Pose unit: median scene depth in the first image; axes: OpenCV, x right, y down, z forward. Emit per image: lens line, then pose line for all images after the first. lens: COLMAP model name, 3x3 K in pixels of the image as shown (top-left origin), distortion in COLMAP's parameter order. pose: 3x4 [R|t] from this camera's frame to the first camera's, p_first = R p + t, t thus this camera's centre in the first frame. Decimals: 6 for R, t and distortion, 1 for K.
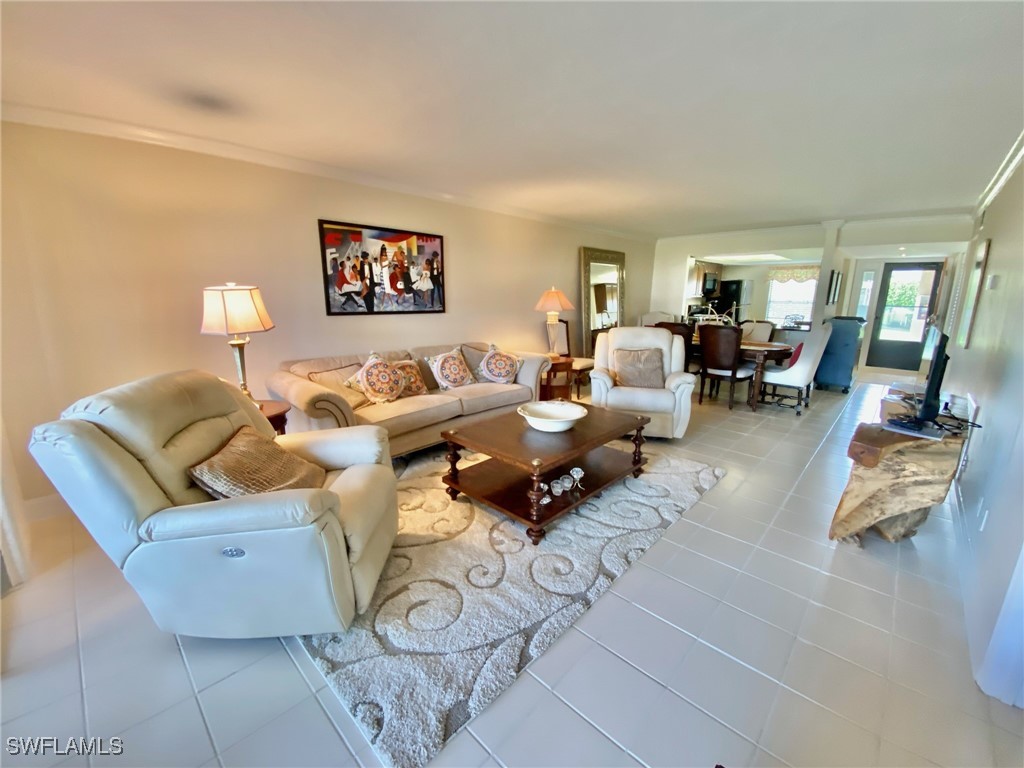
lens RADIAL K [[416.8, 0, 514.4], [0, 416.8, 387.7], [0, 0, 1]] dist [0.027676, -0.024490]
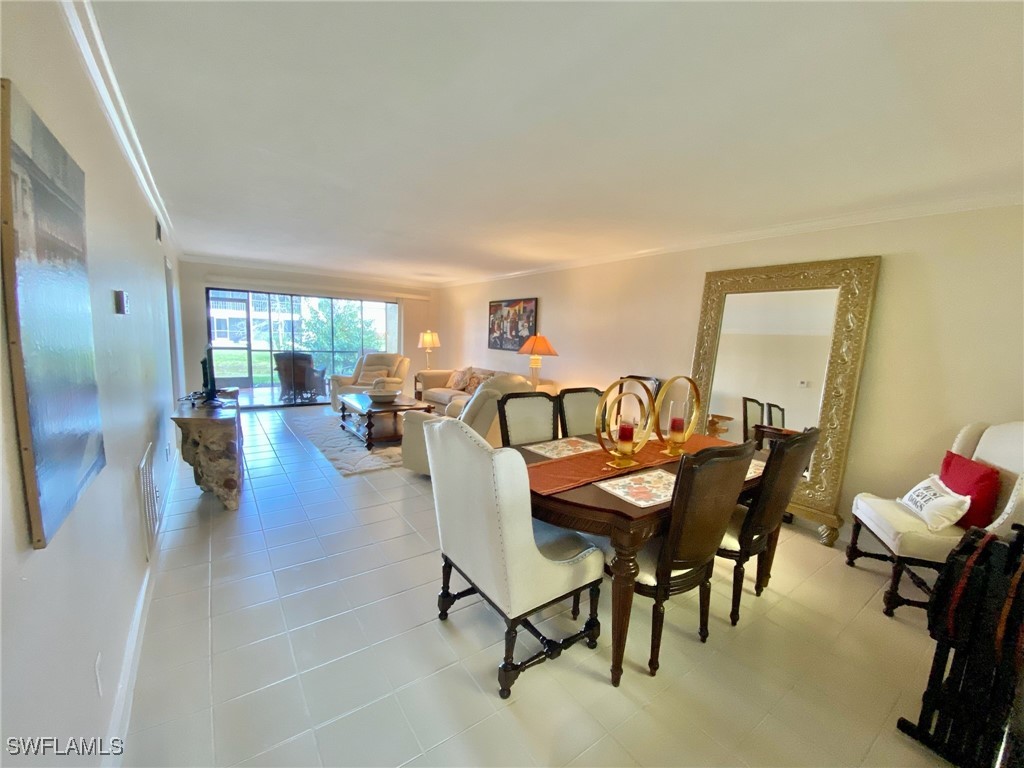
lens RADIAL K [[416.8, 0, 514.4], [0, 416.8, 387.7], [0, 0, 1]] dist [0.027676, -0.024490]
pose [[-0.193238, 0.108664, -0.975116, 1.289014], [-0.250438, 0.955465, 0.156103, -0.294485], [0.948652, 0.274371, -0.157419, 1.307098]]
